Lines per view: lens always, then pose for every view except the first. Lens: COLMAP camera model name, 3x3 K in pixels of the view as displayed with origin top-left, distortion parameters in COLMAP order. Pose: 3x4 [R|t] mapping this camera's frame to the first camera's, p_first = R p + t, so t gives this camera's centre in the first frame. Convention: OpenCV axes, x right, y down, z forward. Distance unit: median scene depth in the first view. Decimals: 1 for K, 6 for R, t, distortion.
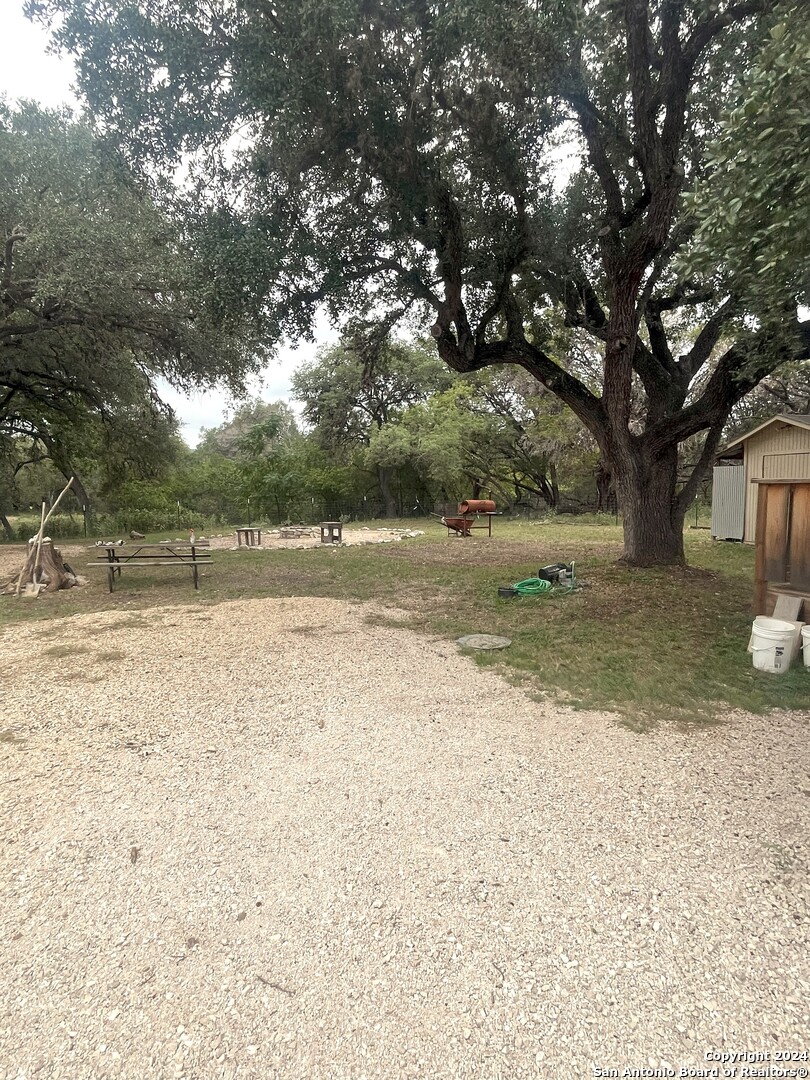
lens RADIAL K [[581.0, 0, 409.0], [0, 581.0, 538.3], [0, 0, 1]] dist [-0.002682, -0.000329]
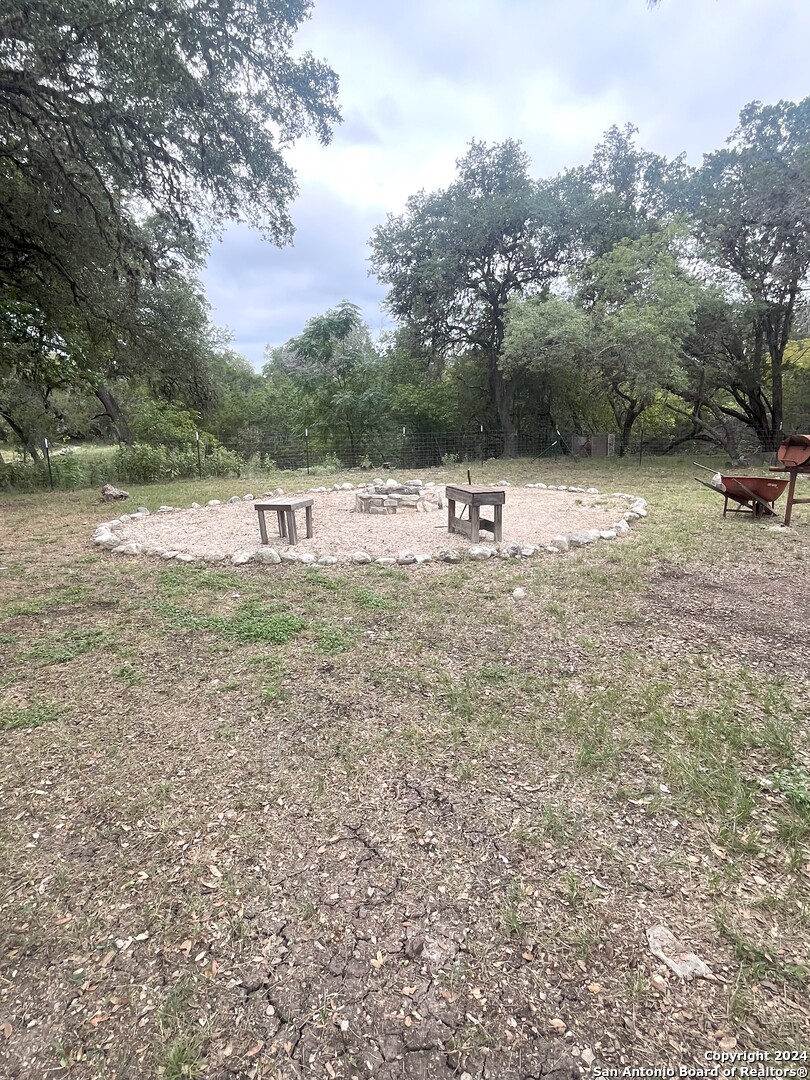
lens RADIAL K [[581.0, 0, 409.0], [0, 581.0, 538.3], [0, 0, 1]] dist [-0.002682, -0.000329]
pose [[0.992173, 0.025036, -0.122337, -0.073487], [-0.010162, 0.992634, 0.120725, -0.023621], [0.124458, -0.118537, 0.985119, 0.326944]]
